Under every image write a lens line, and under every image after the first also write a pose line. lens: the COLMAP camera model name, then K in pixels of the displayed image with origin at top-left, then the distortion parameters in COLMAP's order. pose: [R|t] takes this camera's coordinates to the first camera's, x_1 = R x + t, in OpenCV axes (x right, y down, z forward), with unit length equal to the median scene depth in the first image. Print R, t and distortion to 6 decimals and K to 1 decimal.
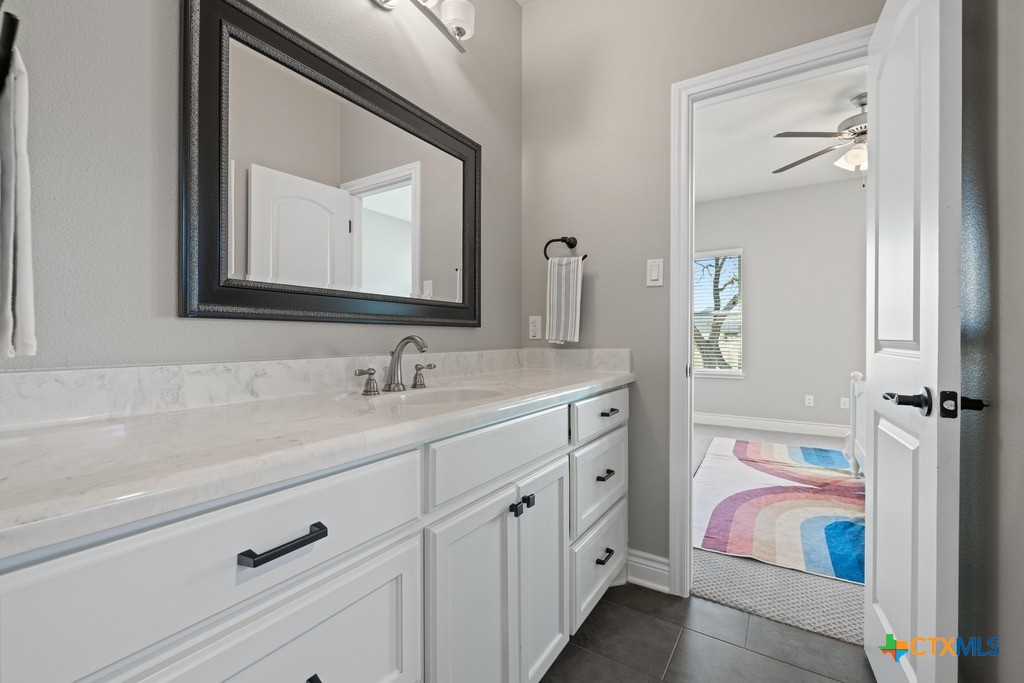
lens RADIAL K [[429.9, 0, 511.1], [0, 429.9, 339.4], [0, 0, 1]] dist [-0.004244, -0.000344]
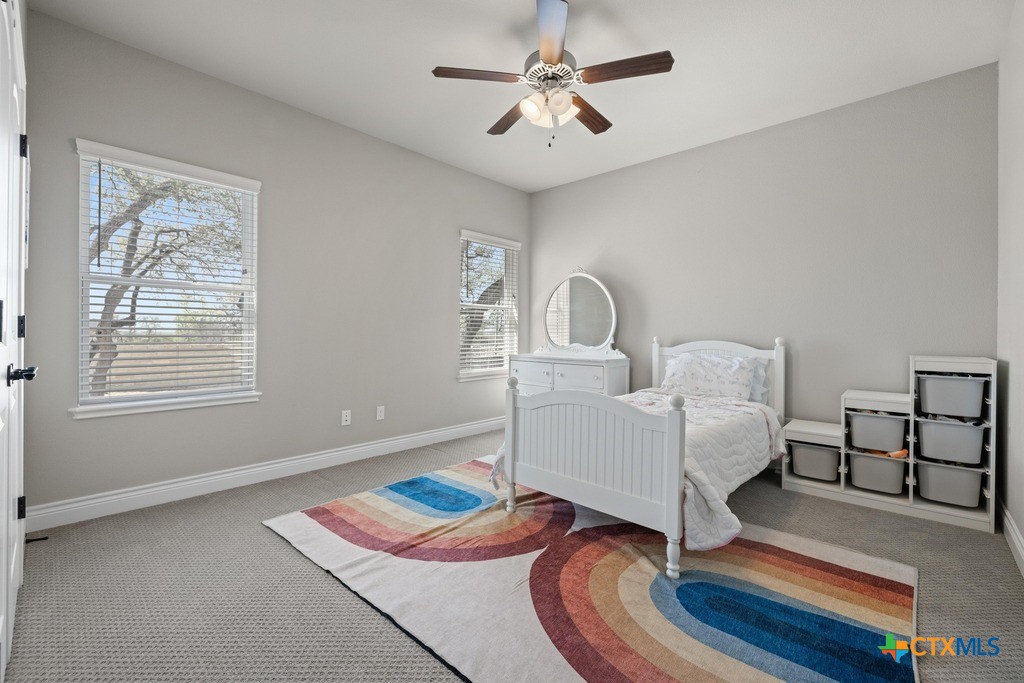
lens RADIAL K [[429.9, 0, 510.6], [0, 429.9, 343.3], [0, 0, 1]] dist [-0.004244, -0.000344]
pose [[0.179870, -0.017963, 0.983526, 0.030640], [-0.001539, 0.999827, 0.018542, 0.000219], [-0.983689, -0.004849, 0.179811, 0.973233]]
